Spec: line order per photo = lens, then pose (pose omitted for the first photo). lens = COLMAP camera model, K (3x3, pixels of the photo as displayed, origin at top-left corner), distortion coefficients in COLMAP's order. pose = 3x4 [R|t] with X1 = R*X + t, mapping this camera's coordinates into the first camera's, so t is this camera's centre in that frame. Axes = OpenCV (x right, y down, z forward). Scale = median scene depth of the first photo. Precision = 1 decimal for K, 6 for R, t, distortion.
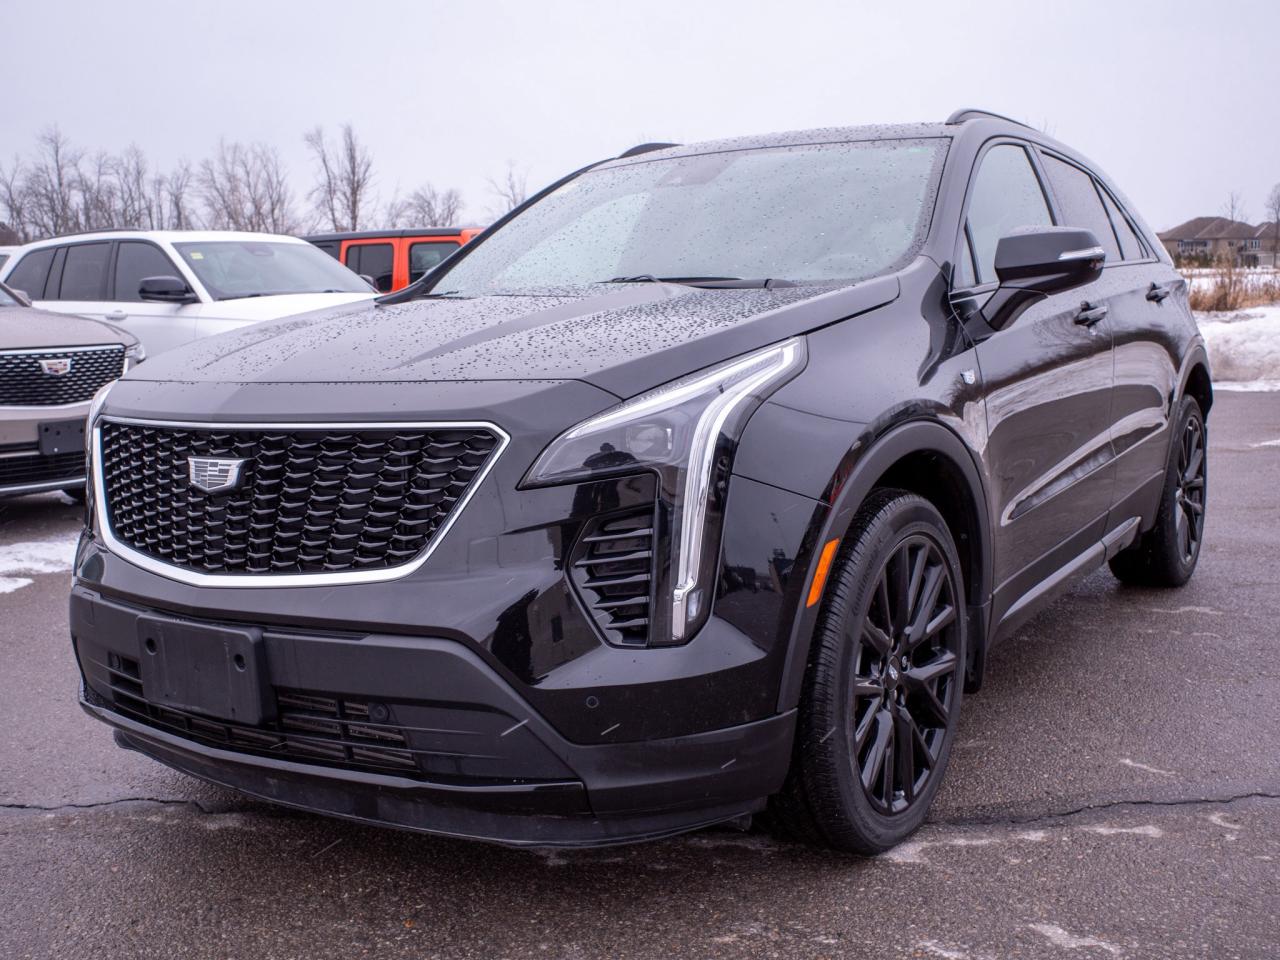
lens RADIAL K [[1407.4, 0, 600.1], [0, 1407.4, 521.2], [0, 0, 1]] dist [-0.070821, 0.011102]
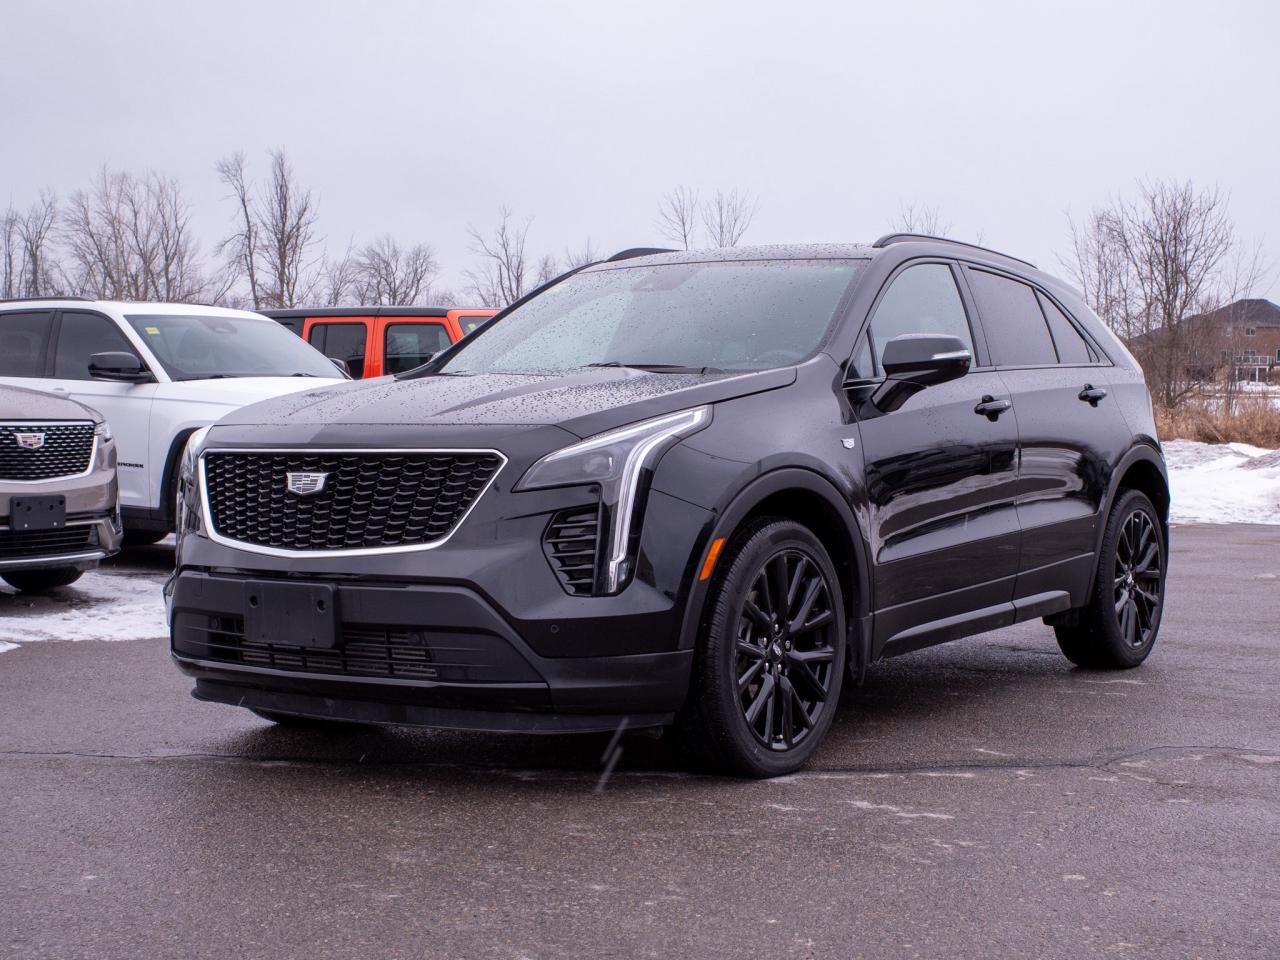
lens RADIAL K [[2237.3, 0, 640.0], [0, 2237.3, 480.0], [0, 0, 1]] dist [-0.165868, 0.002653]
pose [[0.999505, 0.031289, 0.003187, 0.058584], [-0.030639, 0.991555, -0.126012, 0.211179], [-0.007103, 0.125852, 0.992024, -1.135471]]
